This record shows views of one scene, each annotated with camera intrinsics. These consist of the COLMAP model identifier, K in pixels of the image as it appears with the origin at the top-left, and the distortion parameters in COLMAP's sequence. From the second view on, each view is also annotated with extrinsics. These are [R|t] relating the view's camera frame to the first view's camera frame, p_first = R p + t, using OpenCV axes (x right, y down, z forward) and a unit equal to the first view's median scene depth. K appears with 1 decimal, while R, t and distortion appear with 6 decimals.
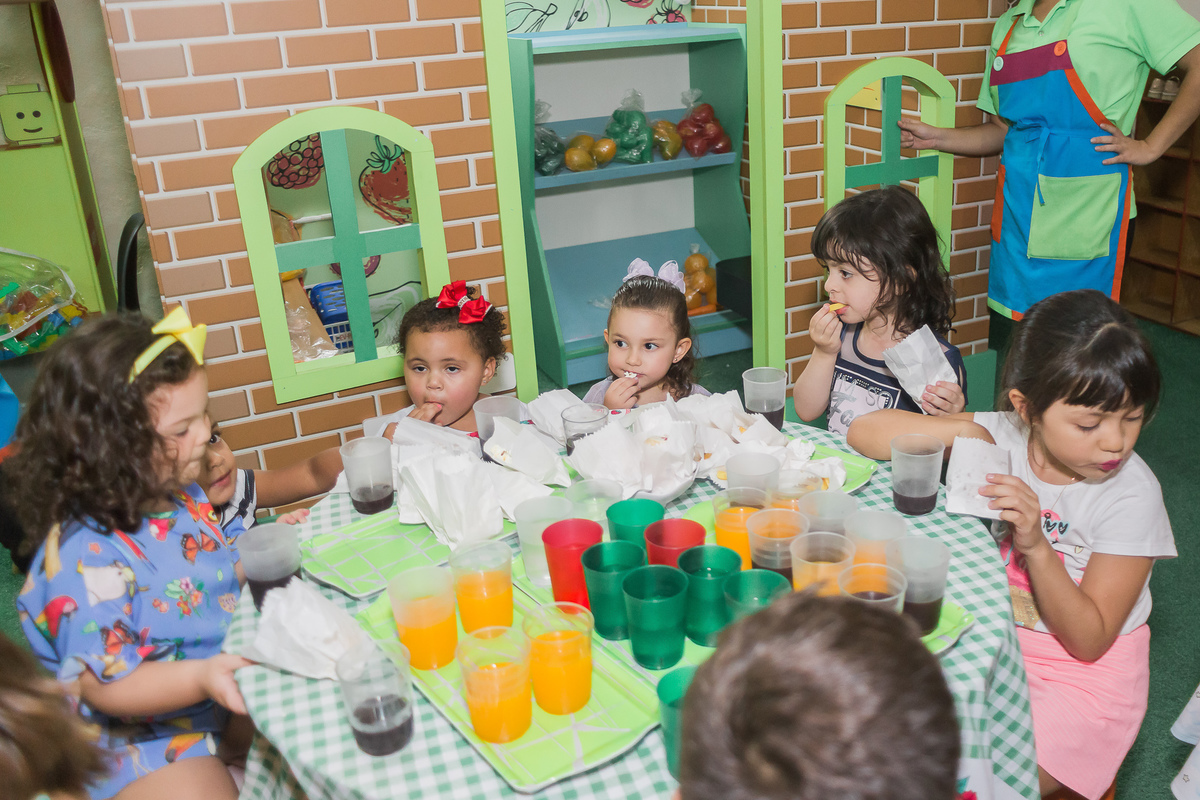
lens RADIAL K [[1000.3, 0, 600.0], [0, 1000.3, 400.0], [0, 0, 1]] dist [-0.101298, 0.085879]
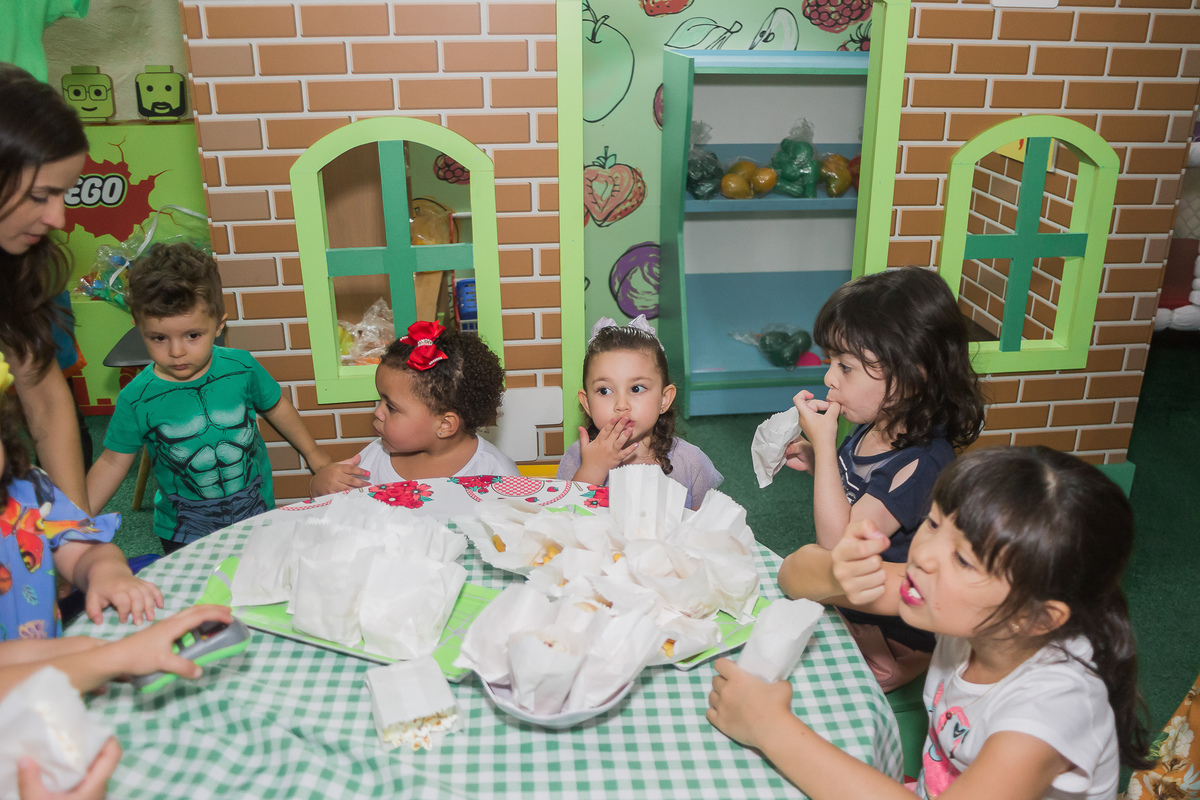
lens RADIAL K [[963.7, 0, 598.5], [0, 963.7, 427.0], [0, 0, 1]] dist [-0.104467, 0.073558]
pose [[0.957648, 0.164817, -0.236106, 0.164407], [-0.156739, 0.986232, 0.052718, -0.061444], [0.241544, -0.013478, 0.970296, 0.104179]]
